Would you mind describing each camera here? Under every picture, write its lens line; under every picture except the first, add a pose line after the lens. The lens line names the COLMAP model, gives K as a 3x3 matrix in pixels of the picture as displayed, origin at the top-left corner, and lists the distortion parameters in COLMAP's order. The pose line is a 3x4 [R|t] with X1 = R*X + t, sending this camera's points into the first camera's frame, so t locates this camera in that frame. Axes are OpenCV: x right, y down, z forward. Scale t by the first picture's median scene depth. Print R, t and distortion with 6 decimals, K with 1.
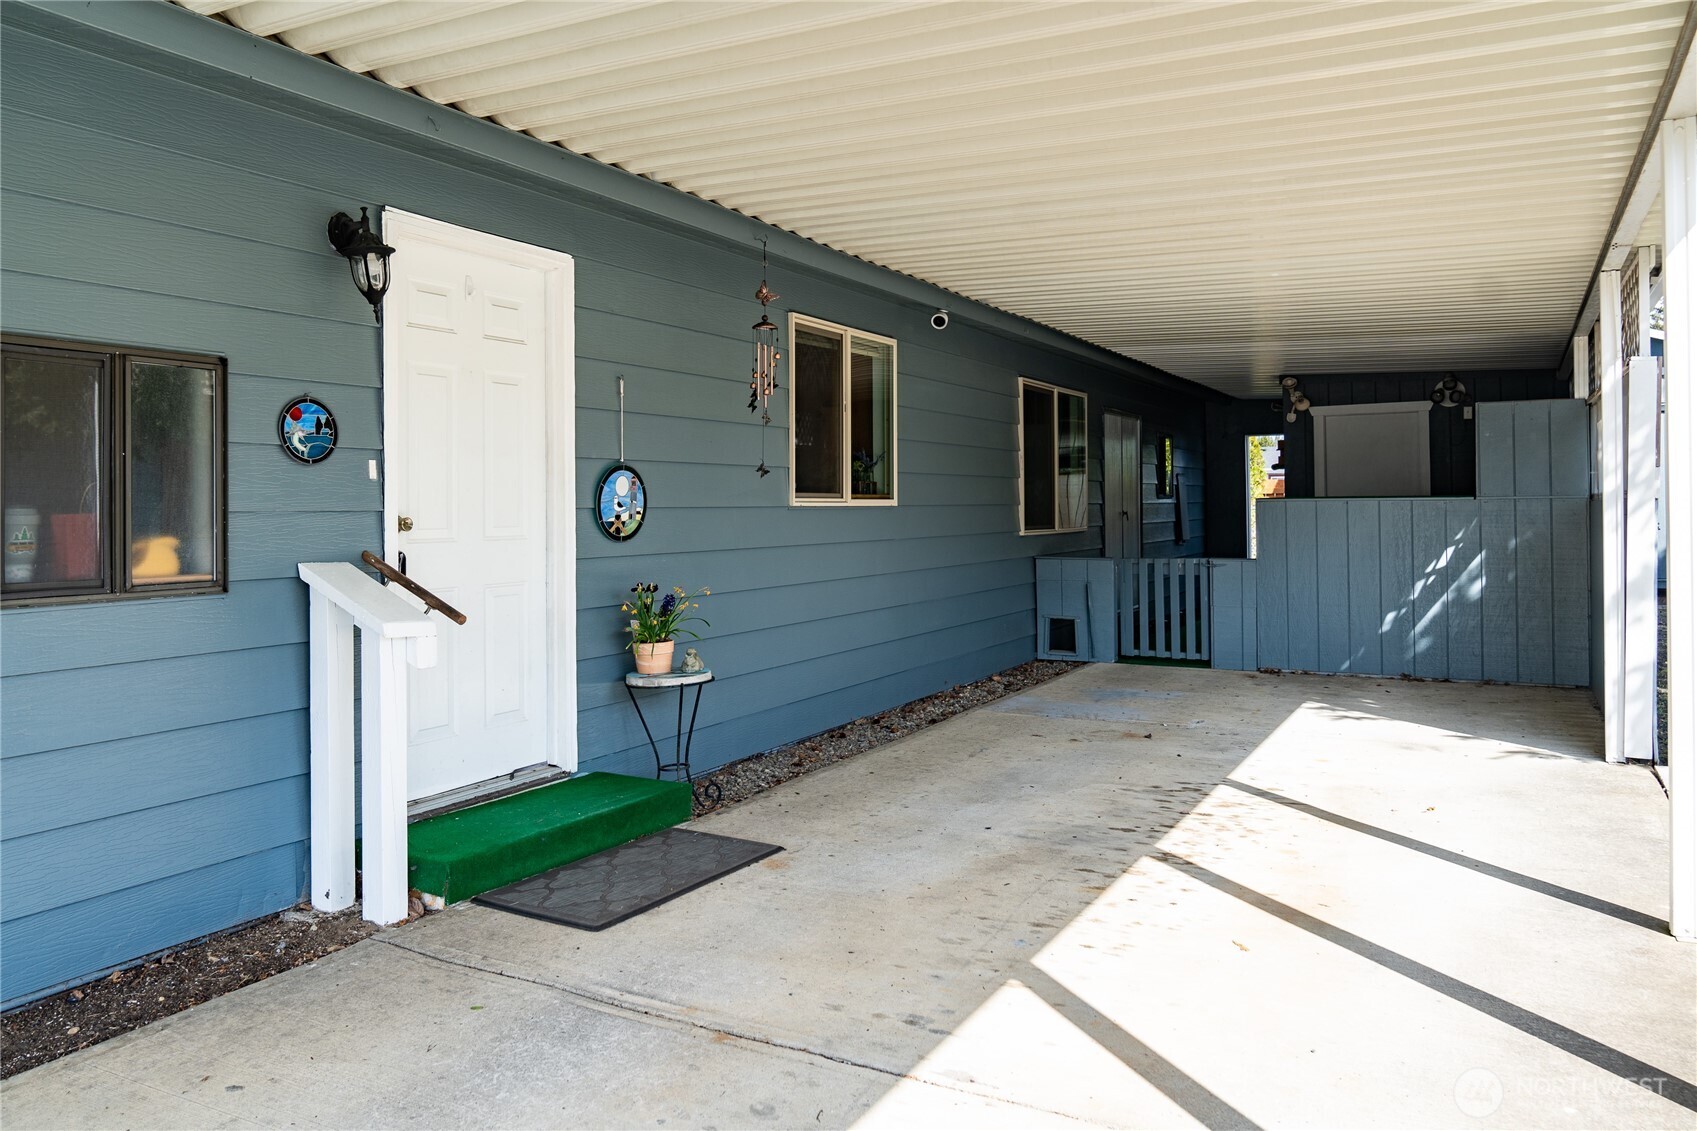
lens RADIAL K [[1172.7, 0, 787.0], [0, 1172.7, 480.8], [0, 0, 1]] dist [-0.002851, -0.002282]
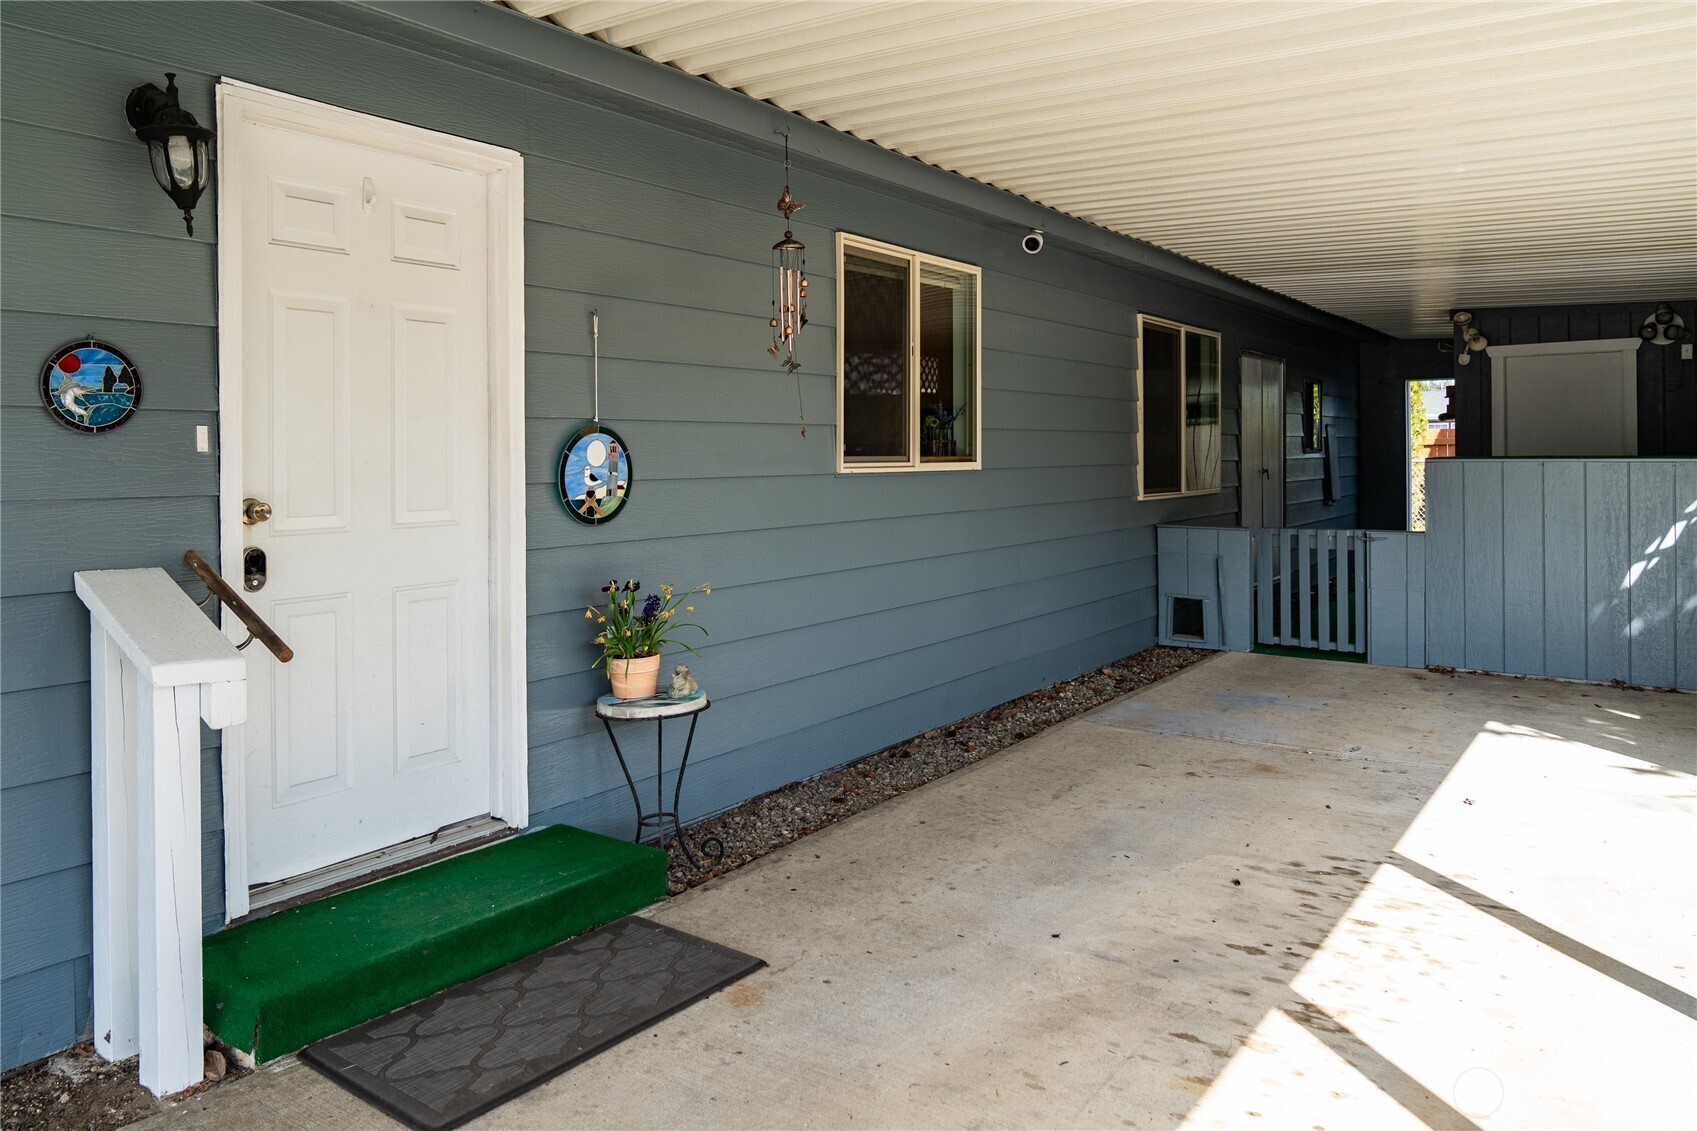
lens RADIAL K [[1189.3, 0, 850.1], [0, 1189.3, 465.7], [0, 0, 1]] dist [-0.018520, 0.003828]
pose [[0.998205, -0.003552, -0.059789, 0.071629], [0.005387, 0.999519, 0.030551, -0.010181], [0.059652, -0.030818, 0.997743, 0.221612]]
